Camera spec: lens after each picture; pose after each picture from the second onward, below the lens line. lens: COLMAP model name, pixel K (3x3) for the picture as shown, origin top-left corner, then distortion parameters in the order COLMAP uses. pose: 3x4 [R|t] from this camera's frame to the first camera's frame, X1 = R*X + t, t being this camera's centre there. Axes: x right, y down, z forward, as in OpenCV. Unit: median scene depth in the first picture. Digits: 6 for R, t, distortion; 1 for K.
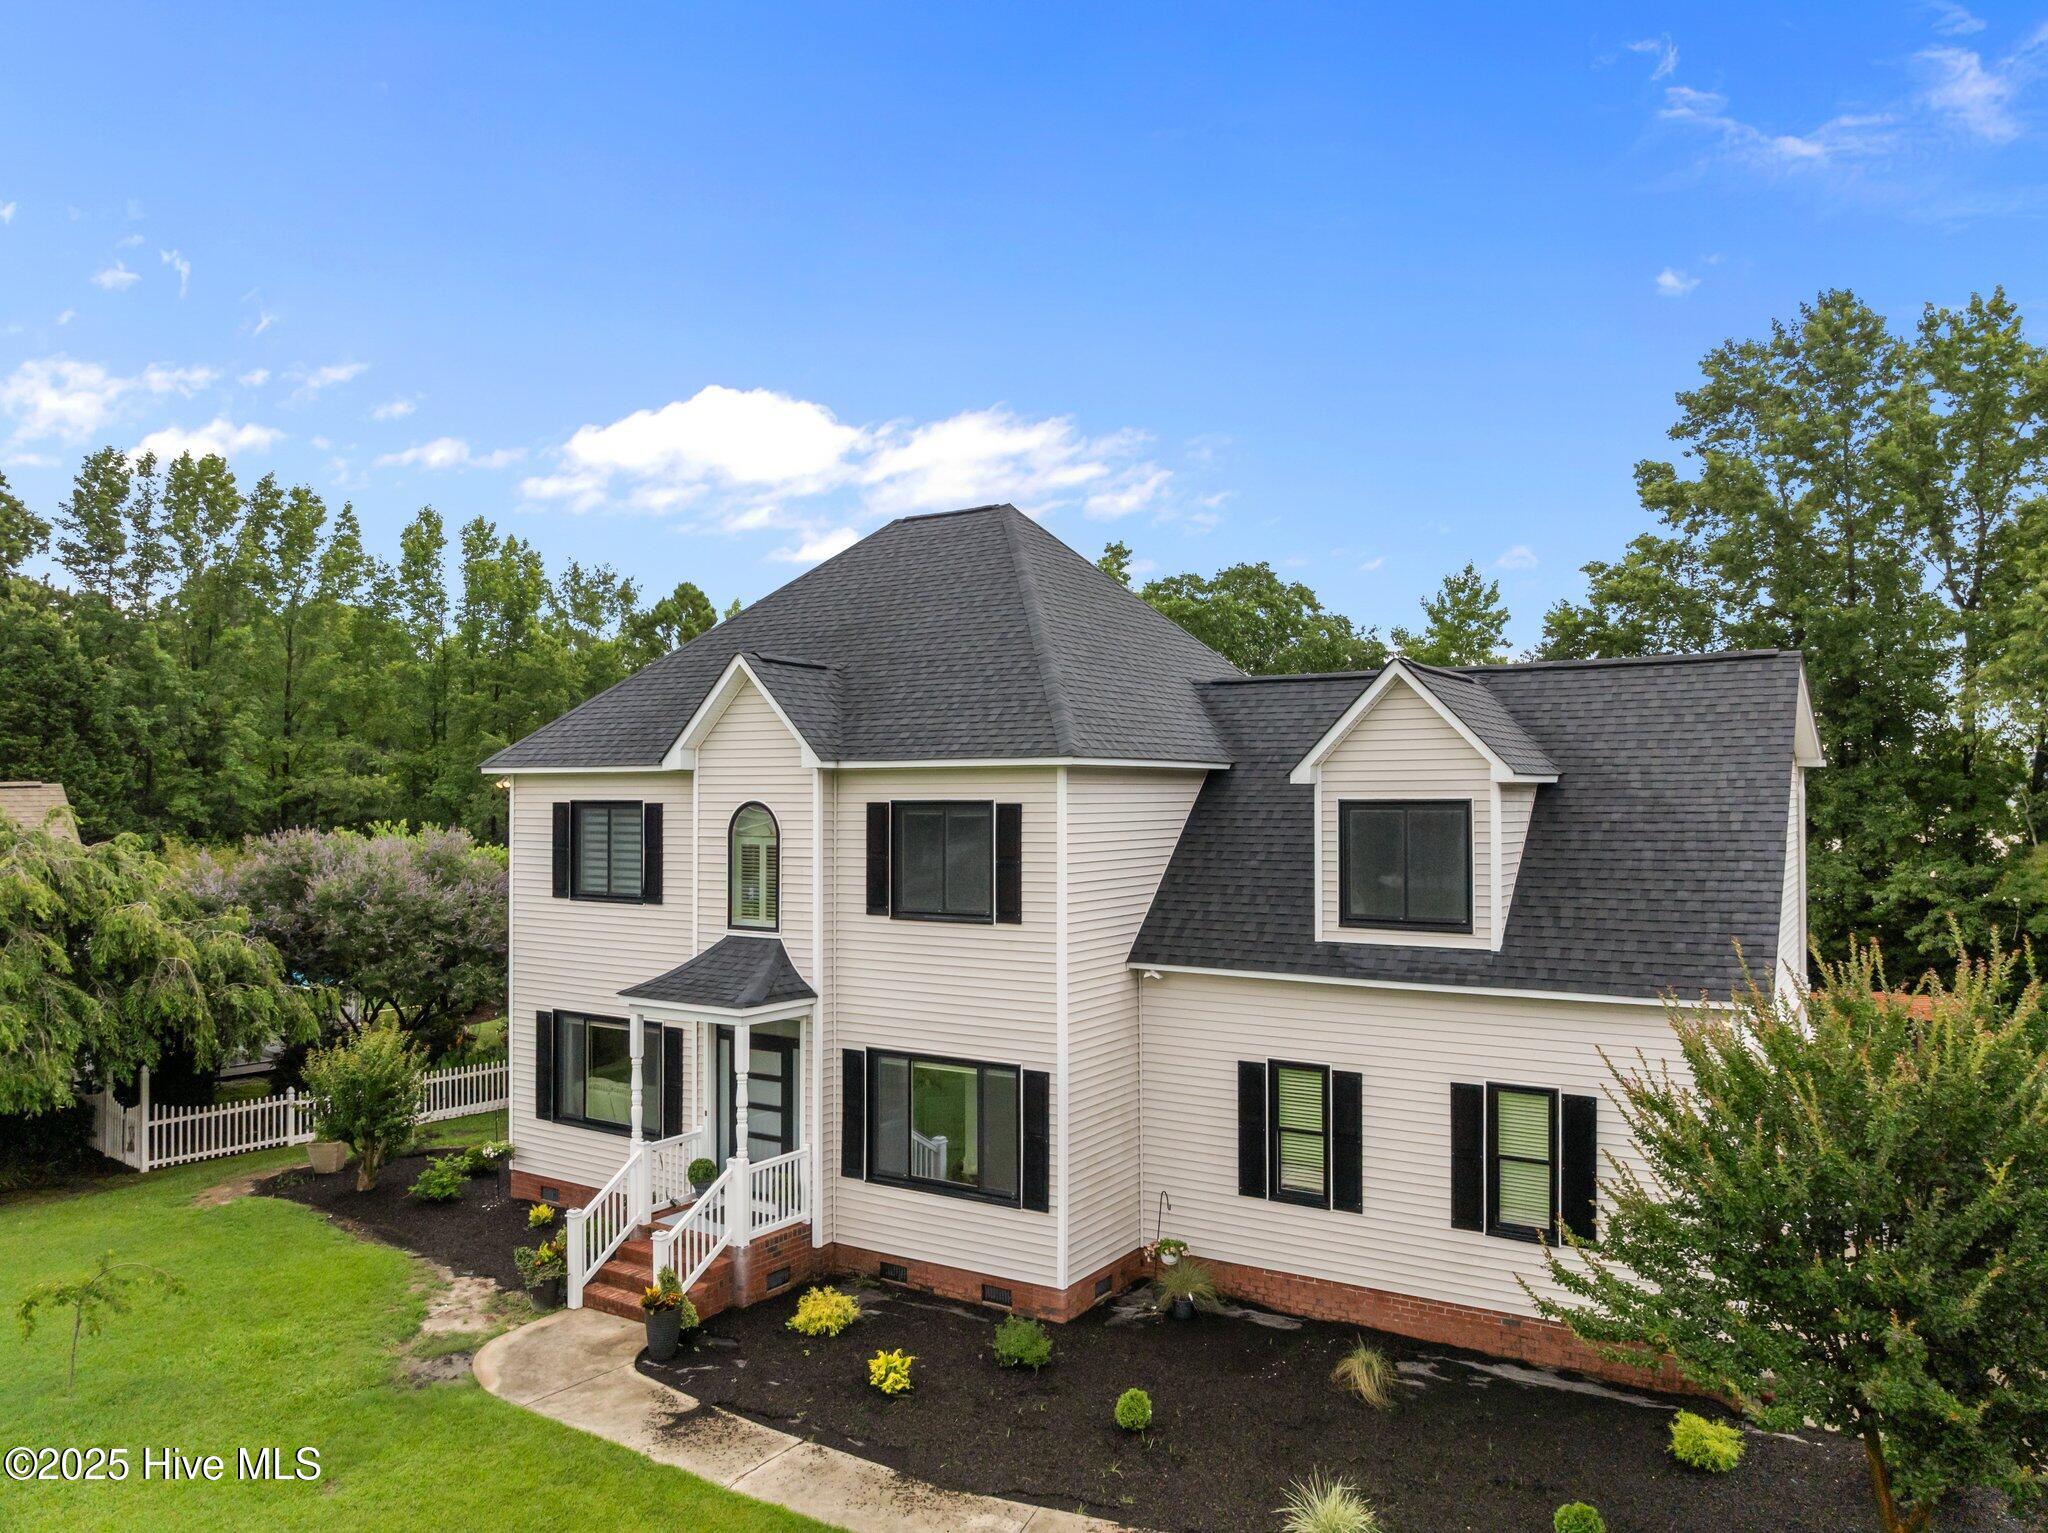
lens RADIAL K [[1442.7, 0, 1021.8], [0, 1442.7, 760.6], [0, 0, 1]] dist [-0.042807, 0.006783]
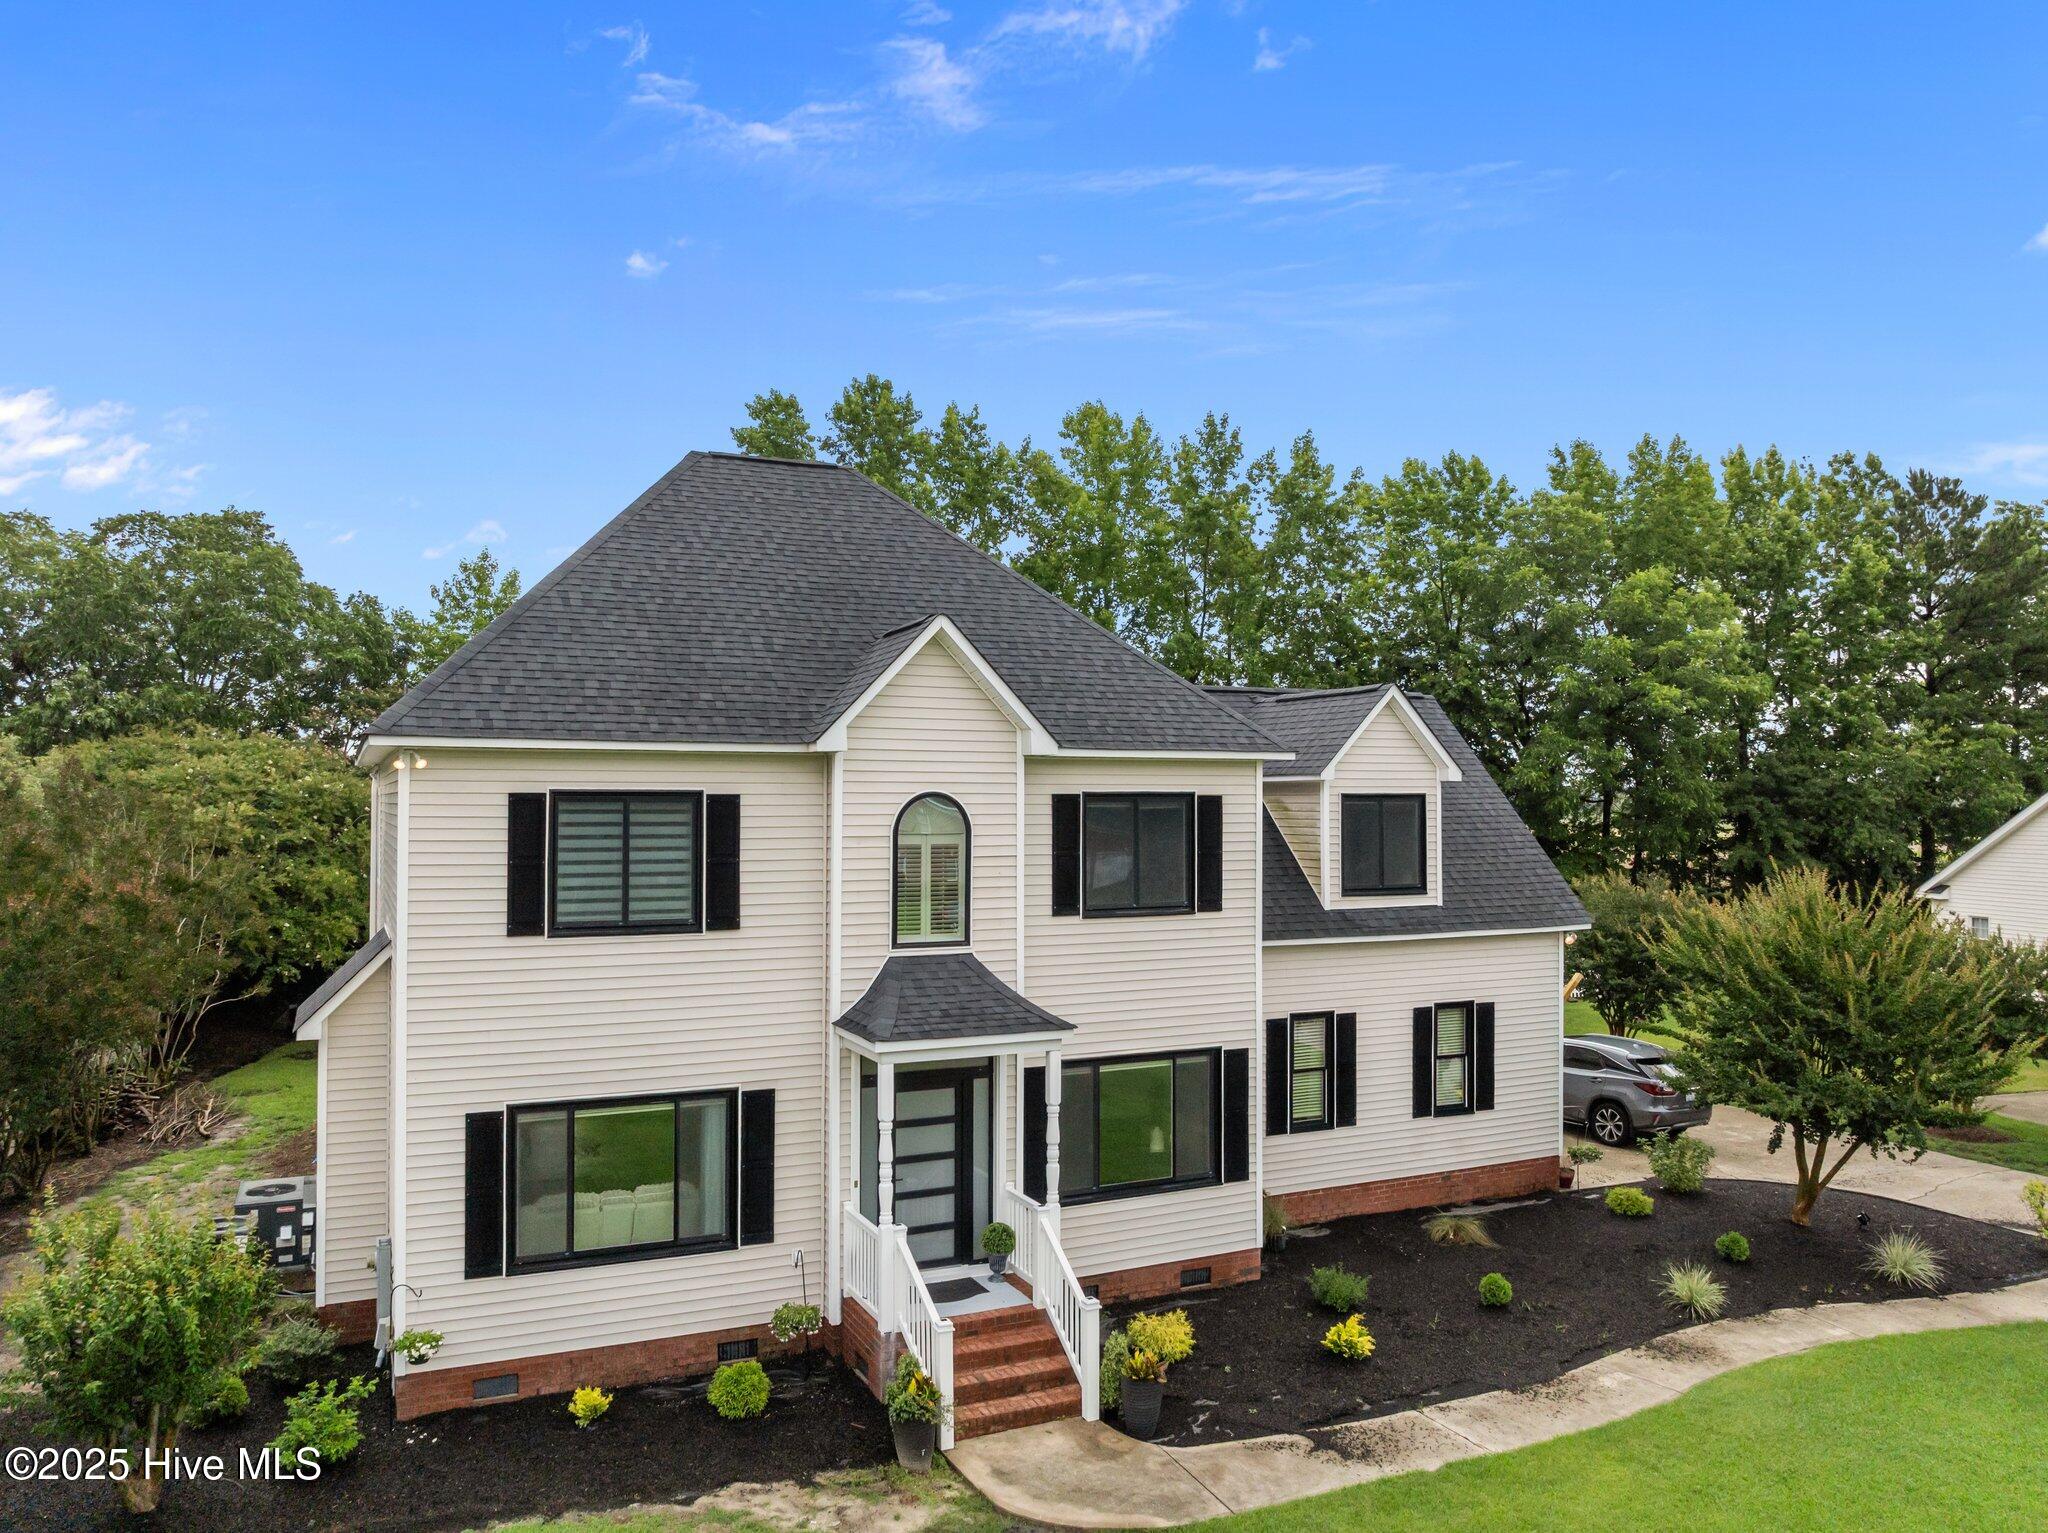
lens RADIAL K [[1467.4, 0, 1027.5], [0, 1467.4, 756.8], [0, 0, 1]] dist [-0.039526, -0.000028]
pose [[0.527871, 0.027397, 0.848883, -0.971852], [-0.023450, 0.999569, -0.017678, 0.023851], [-0.849001, -0.010575, 0.528286, 0.556584]]
